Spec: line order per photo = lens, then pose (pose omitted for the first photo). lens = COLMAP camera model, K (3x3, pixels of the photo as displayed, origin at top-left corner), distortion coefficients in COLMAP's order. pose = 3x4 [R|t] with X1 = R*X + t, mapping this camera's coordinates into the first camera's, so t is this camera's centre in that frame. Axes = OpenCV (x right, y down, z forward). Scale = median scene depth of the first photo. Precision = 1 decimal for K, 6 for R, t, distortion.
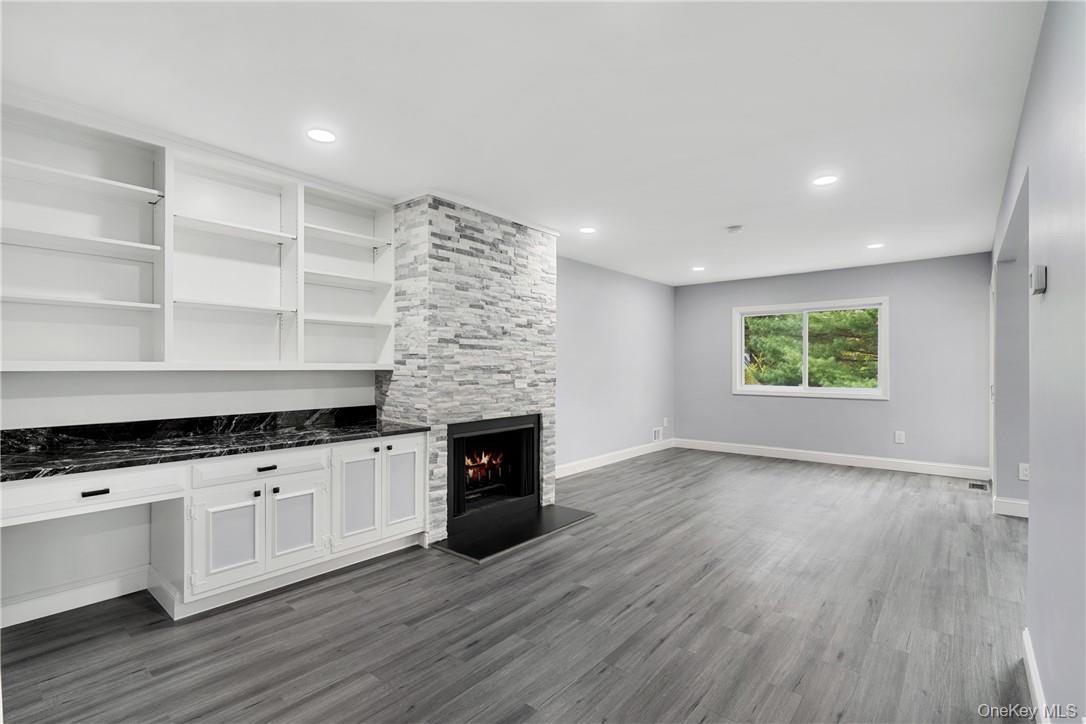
lens RADIAL K [[528.9, 0, 545.5], [0, 528.9, 368.0], [0, 0, 1]] dist [0.001815, -0.000165]
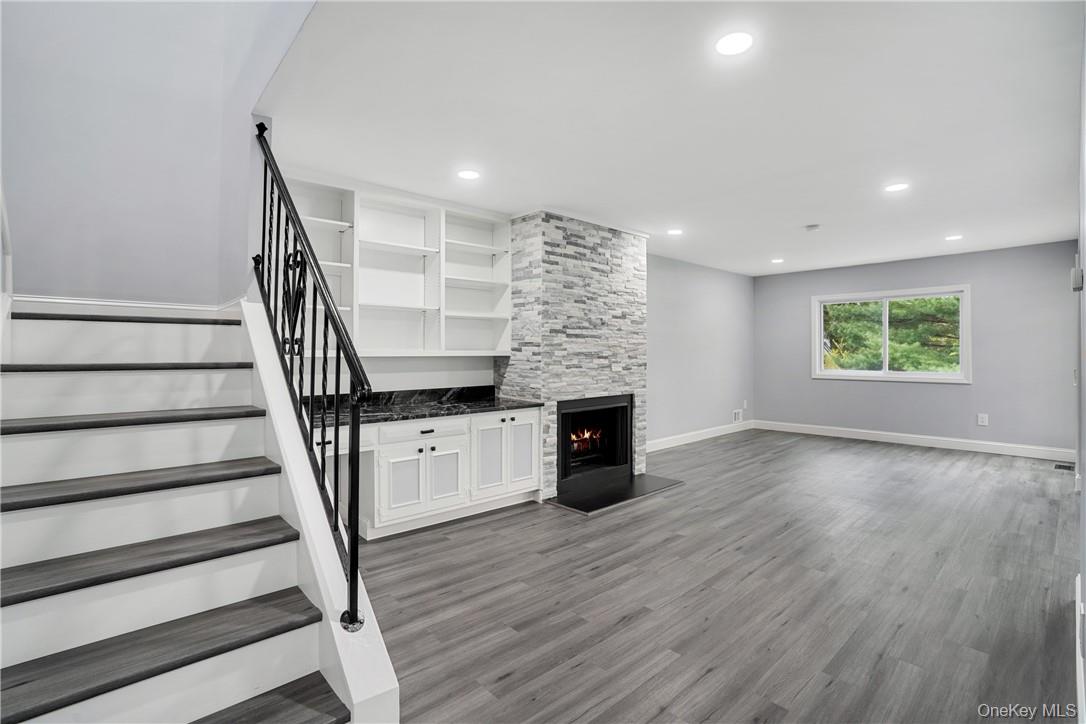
lens RADIAL K [[498.2, 0, 532.1], [0, 498.2, 353.5], [0, 0, 1]] dist [-0.056133, 0.021594]
pose [[0.984075, -0.003213, -0.177723, -0.039705], [0.002892, 0.999994, -0.002060, 0.001092], [0.177729, 0.001513, 0.984078, -0.111594]]
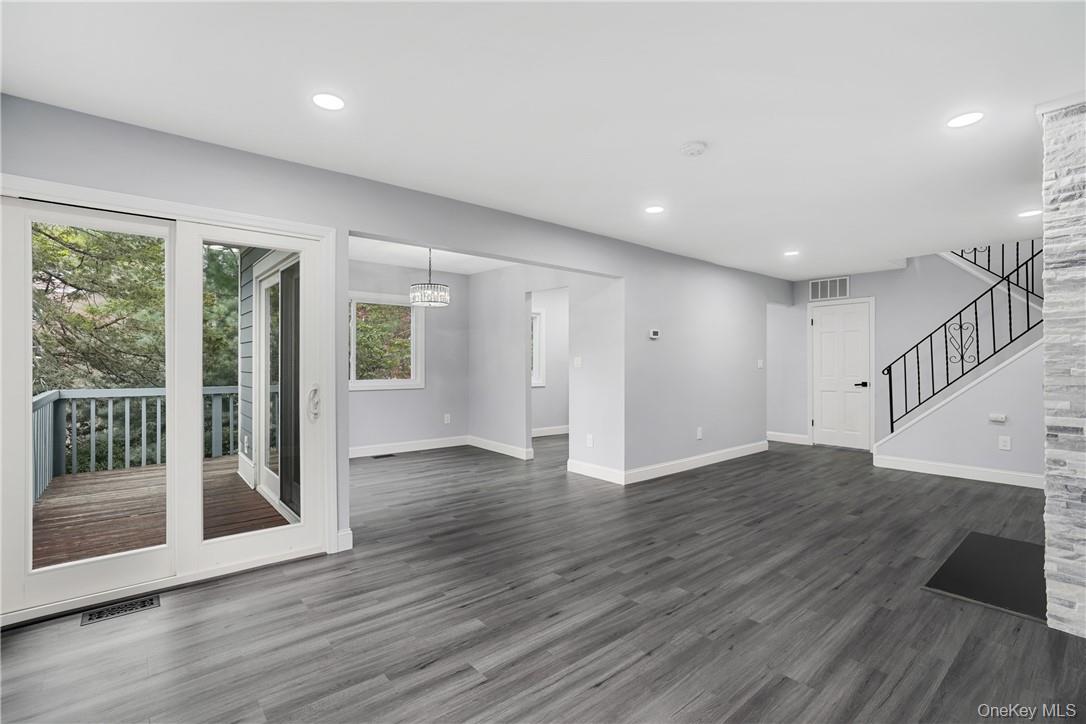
lens RADIAL K [[498.2, 0, 532.1], [0, 498.2, 353.5], [0, 0, 1]] dist [-0.056133, 0.021594]
pose [[-0.978651, -0.001025, 0.205525, 0.507266], [-0.003538, 0.999923, -0.011861, -0.000633], [-0.205497, -0.012335, -0.978580, 1.925083]]
